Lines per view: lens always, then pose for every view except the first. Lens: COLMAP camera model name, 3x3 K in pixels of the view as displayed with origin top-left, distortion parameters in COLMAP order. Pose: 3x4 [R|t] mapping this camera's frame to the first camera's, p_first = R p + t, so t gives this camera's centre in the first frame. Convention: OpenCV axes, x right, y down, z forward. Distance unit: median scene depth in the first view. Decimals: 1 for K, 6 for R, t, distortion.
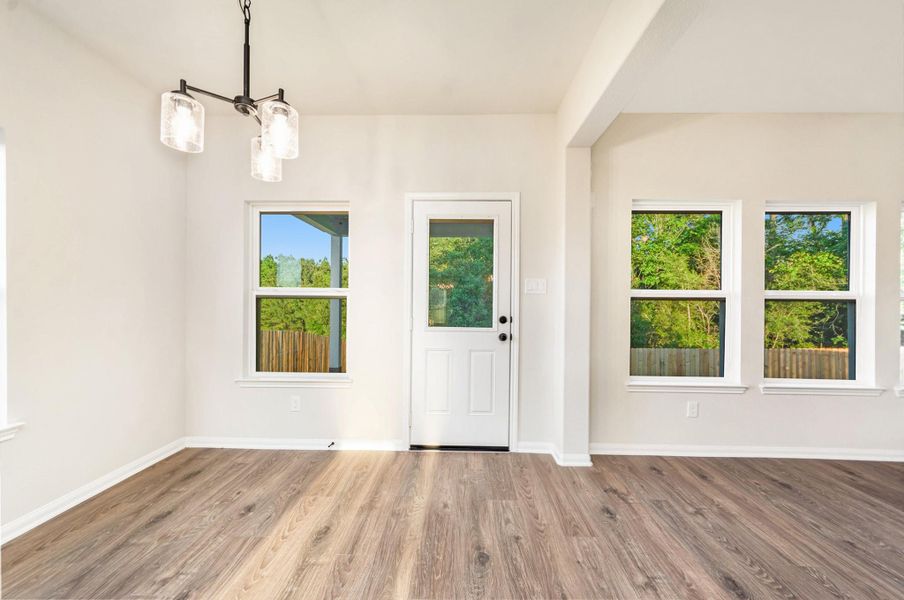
lens RADIAL K [[327.3, 0, 454.9], [0, 327.3, 301.8], [0, 0, 1]] dist [0.003772, -0.000450]
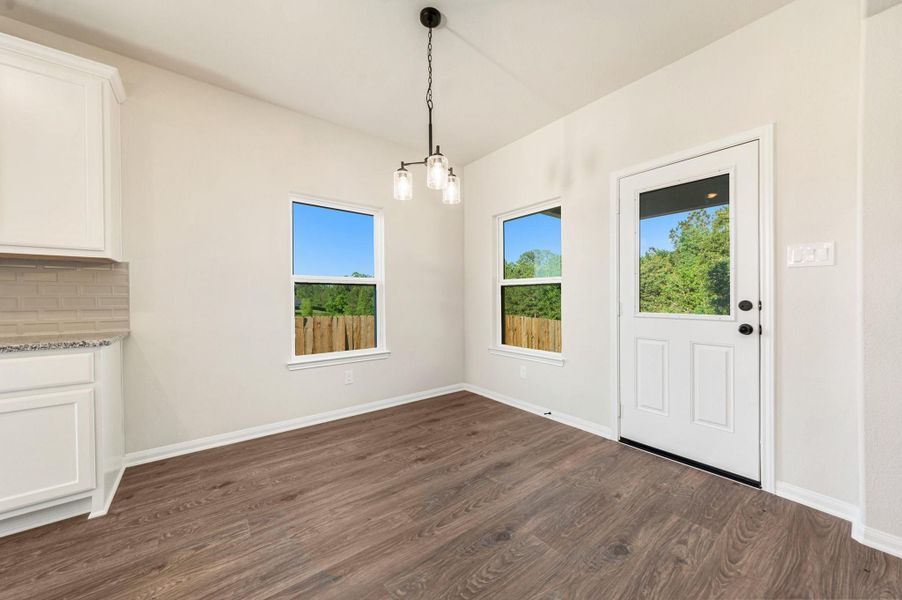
lens RADIAL K [[326.6, 0, 452.2], [0, 326.6, 299.8], [0, 0, 1]] dist [0.003772, -0.000450]
pose [[0.637024, -0.003845, -0.770835, 0.331355], [0.008612, 0.999961, 0.002129, 0.039162], [0.770796, -0.007995, 0.637032, 0.023904]]
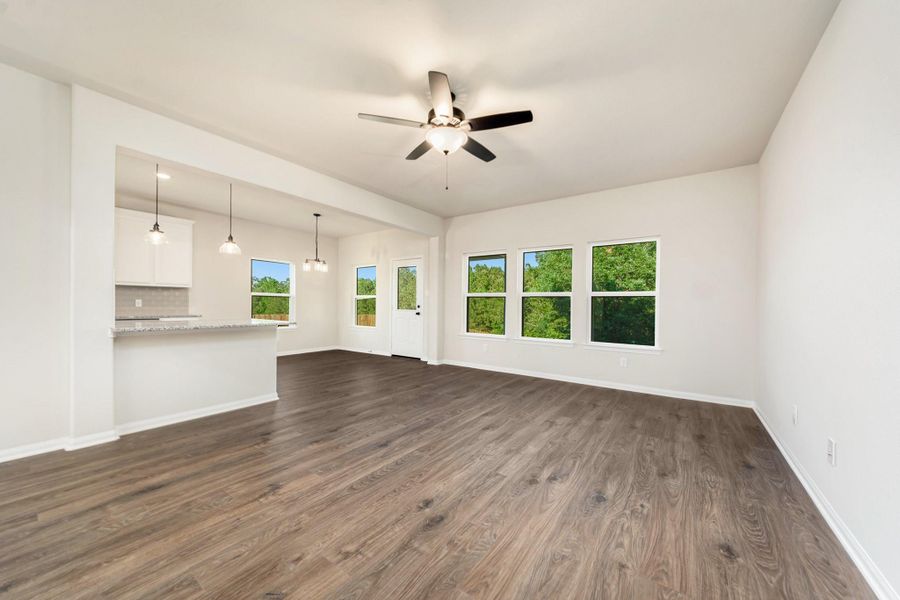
lens RADIAL K [[325.8, 0, 453.2], [0, 325.8, 303.9], [0, 0, 1]] dist [0.003772, -0.000450]
pose [[0.833196, -0.001266, -0.552976, 1.946381], [-0.001824, 0.999986, -0.005038, 0.052788], [0.552975, 0.005206, 0.833182, -1.013654]]
